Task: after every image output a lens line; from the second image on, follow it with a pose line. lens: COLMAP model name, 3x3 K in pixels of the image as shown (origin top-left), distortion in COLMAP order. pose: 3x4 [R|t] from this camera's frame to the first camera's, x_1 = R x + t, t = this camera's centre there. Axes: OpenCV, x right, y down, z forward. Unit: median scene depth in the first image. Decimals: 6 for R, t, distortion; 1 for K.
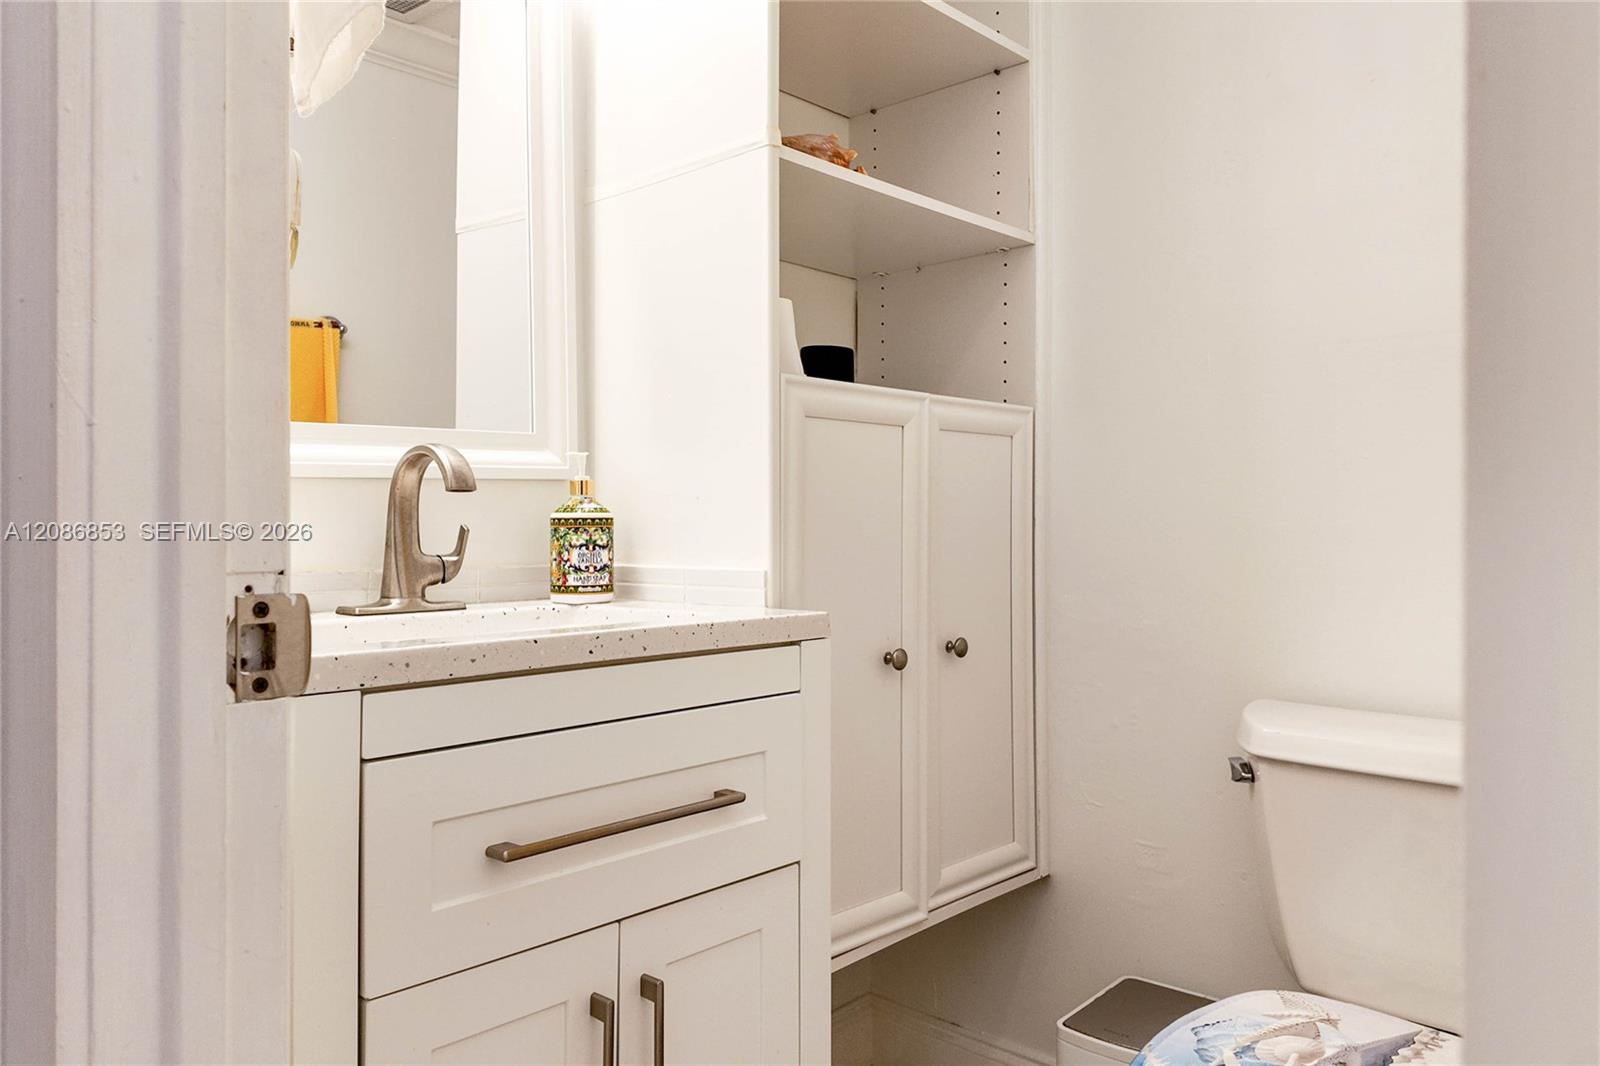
lens RADIAL K [[1105.8, 0, 807.6], [0, 1105.8, 516.0], [0, 0, 1]] dist [0.221739, -0.307406]
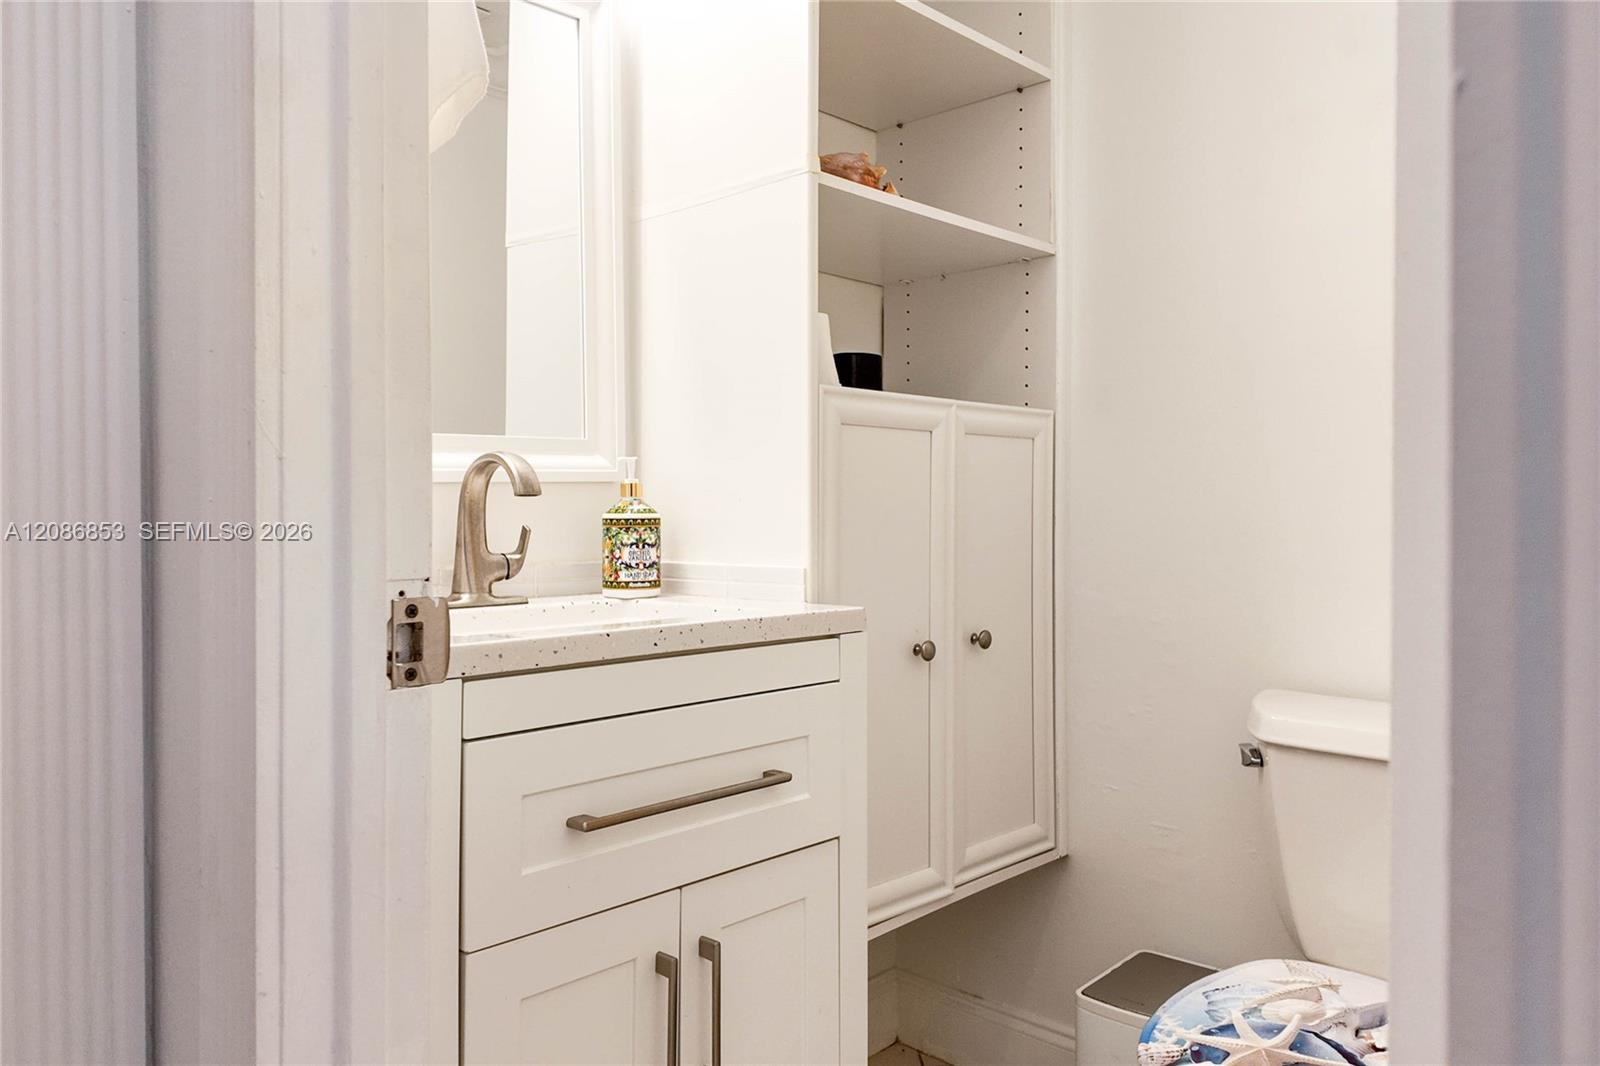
lens RADIAL K [[1105.8, 0, 807.6], [0, 1105.8, 516.0], [0, 0, 1]] dist [0.221739, -0.307406]
pose [[0.999933, 0.000170, -0.011533, -0.021365], [-0.000054, 0.999949, 0.010068, -0.011391], [0.011534, -0.010067, 0.999883, -0.067849]]
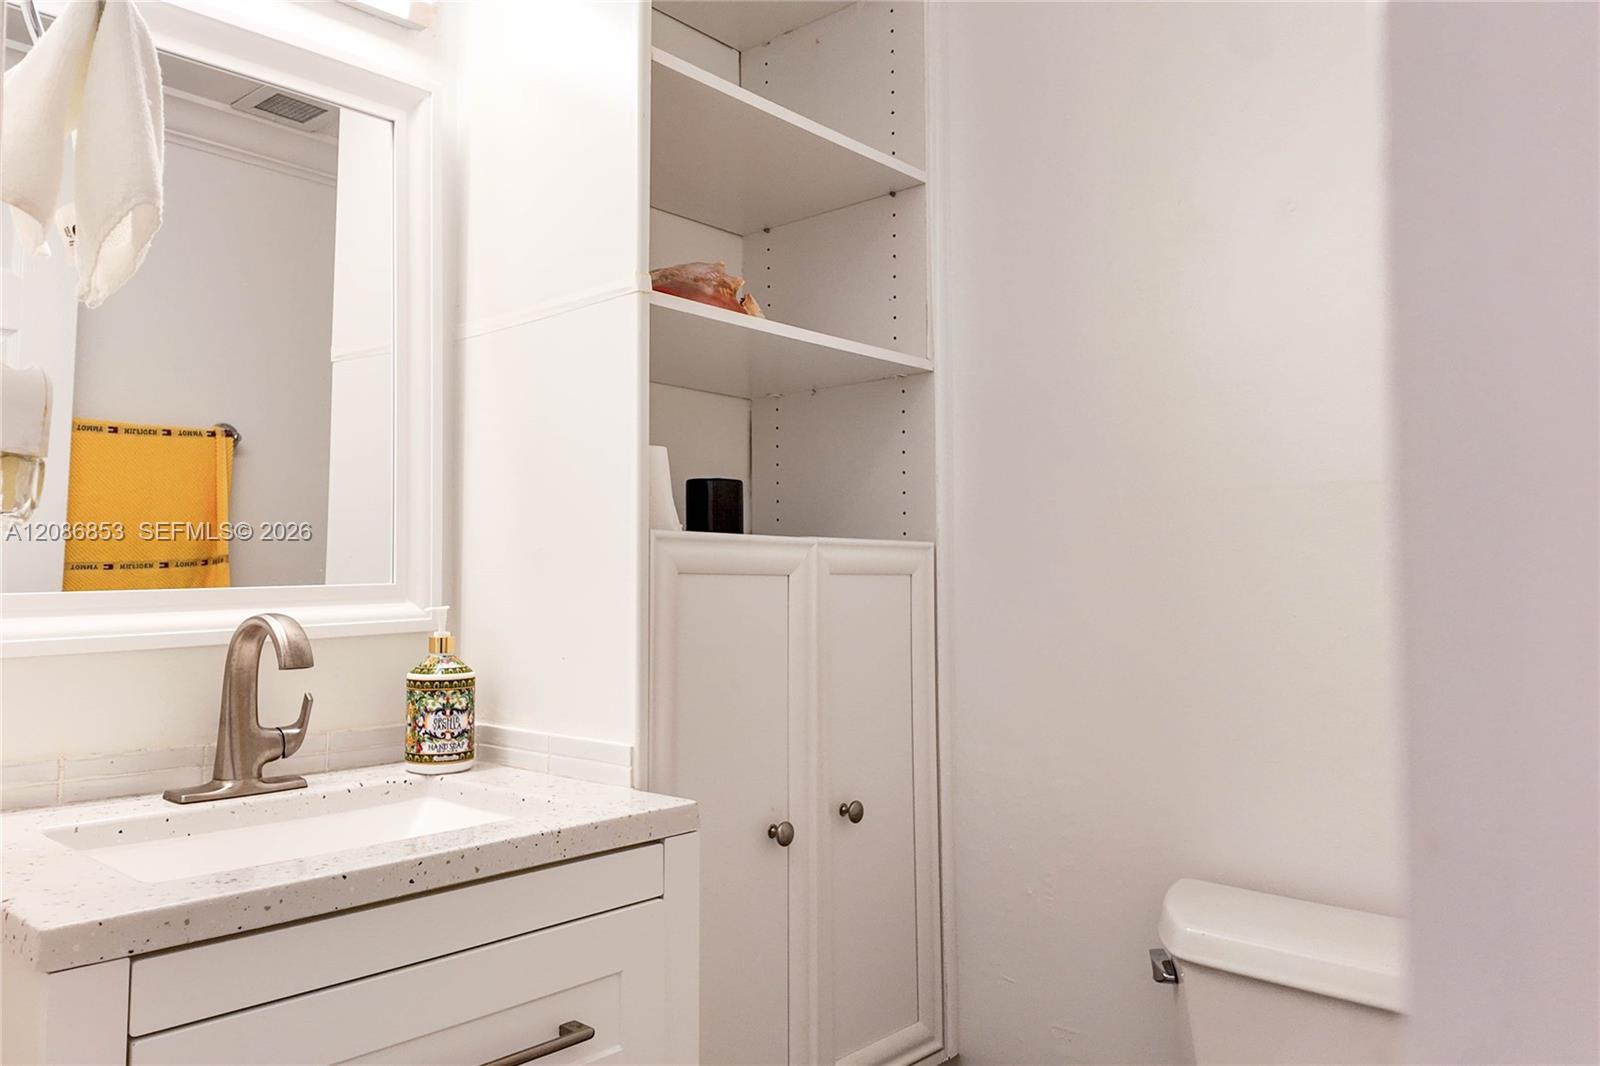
lens RADIAL K [[1112.8, 0, 698.7], [0, 1112.8, 536.4], [0, 0, 1]] dist [0.197859, -0.249672]
pose [[0.999560, 0.000929, -0.029646, 0.040814], [-0.002209, 0.999066, -0.043146, -0.077620], [0.029578, 0.043193, 0.998629, 0.067191]]
